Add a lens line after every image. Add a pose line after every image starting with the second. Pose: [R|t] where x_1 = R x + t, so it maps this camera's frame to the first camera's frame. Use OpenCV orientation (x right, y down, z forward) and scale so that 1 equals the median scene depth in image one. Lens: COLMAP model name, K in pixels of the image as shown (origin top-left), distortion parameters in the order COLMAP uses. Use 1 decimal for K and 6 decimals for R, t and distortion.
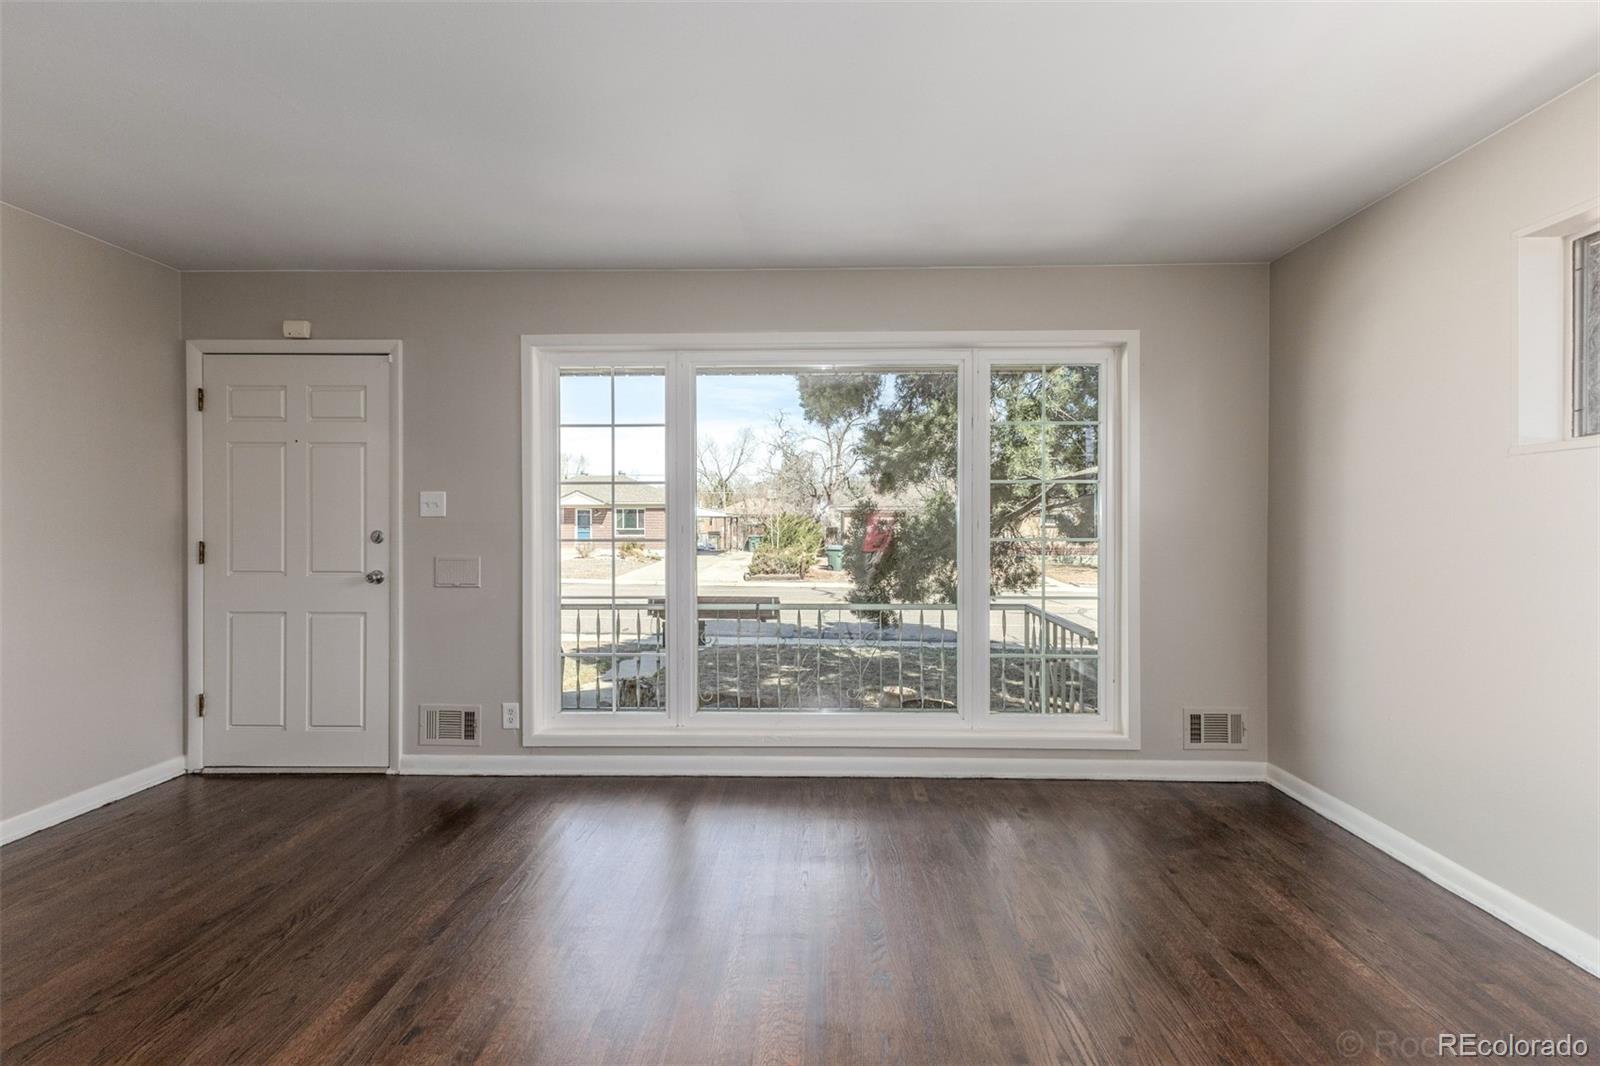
lens RADIAL K [[695.0, 0, 799.5], [0, 695.0, 528.2], [0, 0, 1]] dist [0.010583, -0.001744]
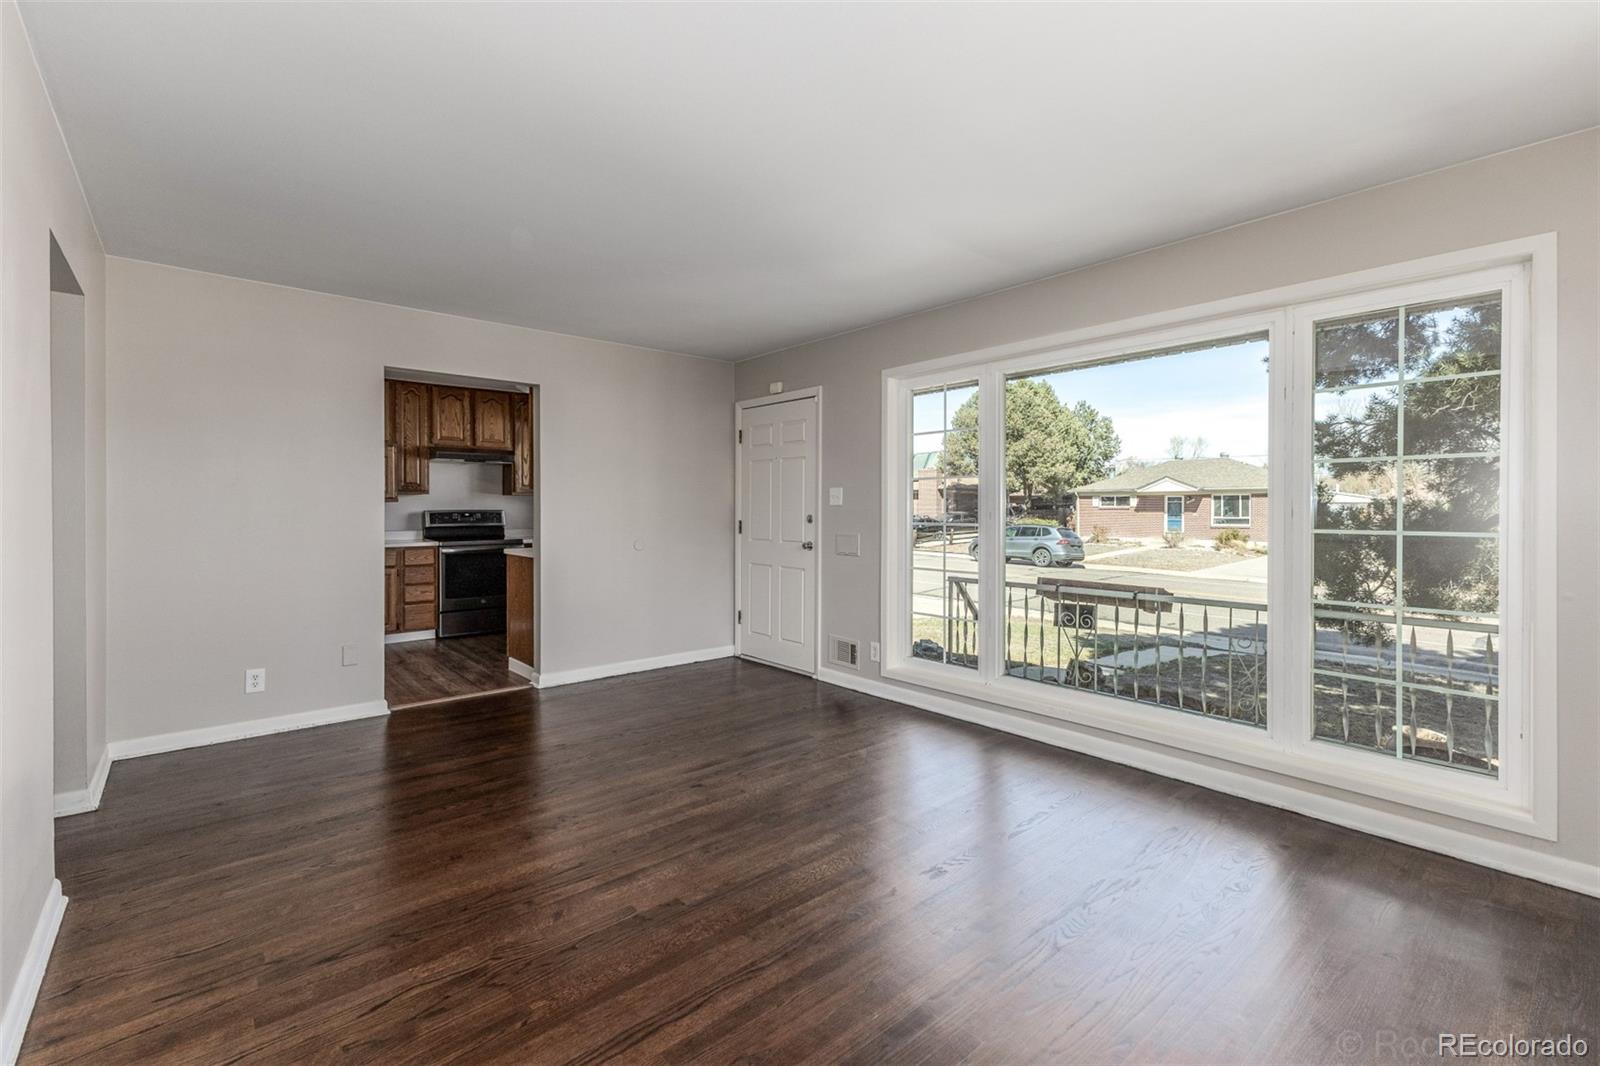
lens RADIAL K [[695.0, 0, 803.8], [0, 695.0, 517.2], [0, 0, 1]] dist [0.010583, -0.001744]
pose [[0.669633, 0.009900, -0.742626, 0.493282], [-0.008398, 0.999948, 0.005757, 0.000044], [0.742644, 0.002381, 0.669682, -0.012361]]
